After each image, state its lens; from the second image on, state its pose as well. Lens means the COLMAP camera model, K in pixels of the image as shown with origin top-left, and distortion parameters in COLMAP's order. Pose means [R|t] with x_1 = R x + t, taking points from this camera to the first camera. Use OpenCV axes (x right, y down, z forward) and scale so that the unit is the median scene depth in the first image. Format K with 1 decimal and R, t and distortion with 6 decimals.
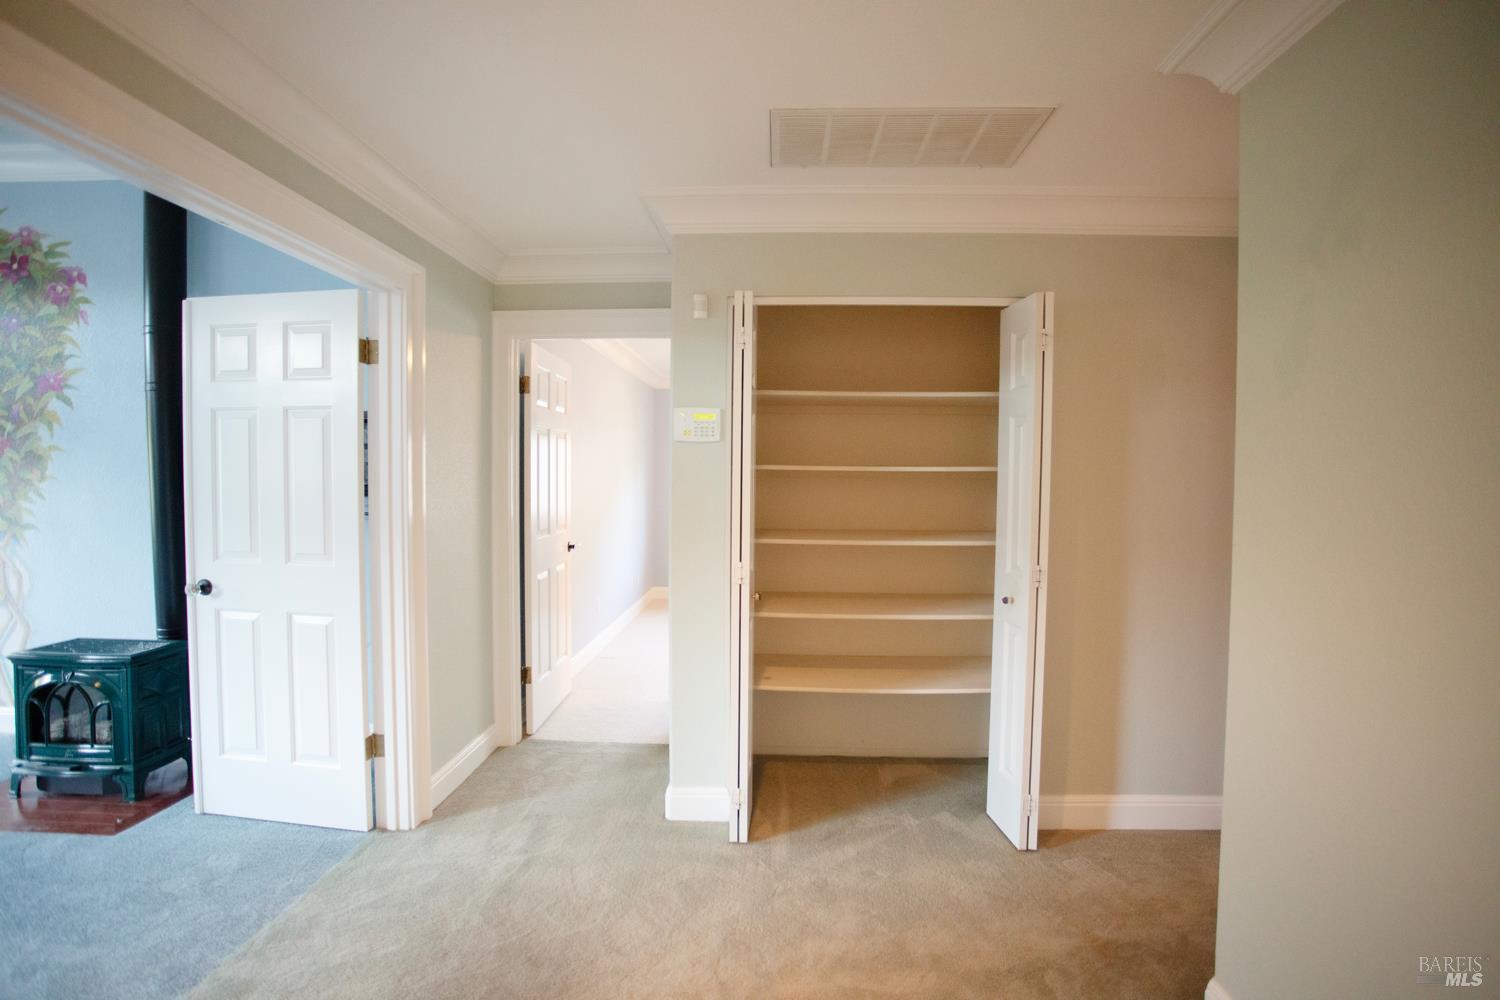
lens RADIAL K [[730.1, 0, 742.5], [0, 730.1, 500.3], [0, 0, 1]] dist [-0.069642, 0.027973]
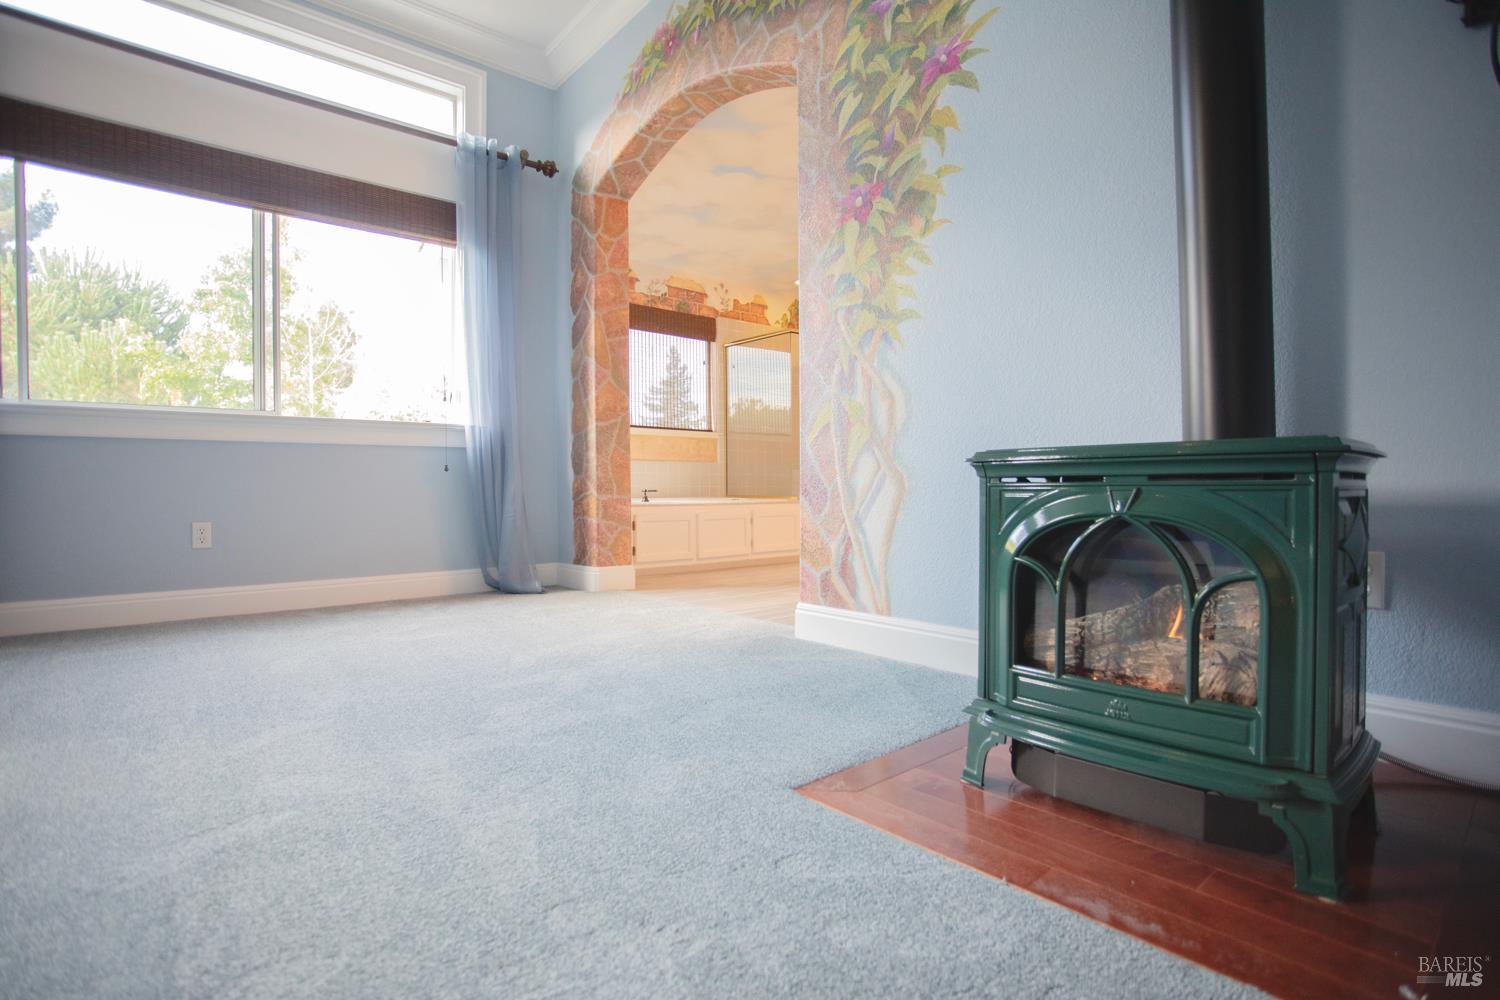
lens RADIAL K [[730.1, 0, 751.5], [0, 730.1, 502.2], [0, 0, 1]] dist [-0.069642, 0.027973]
pose [[0.692341, -0.000757, -0.721570, -0.665817], [-0.016091, 0.999735, -0.016487, 0.211780], [0.721391, 0.023025, 0.692145, 0.478892]]
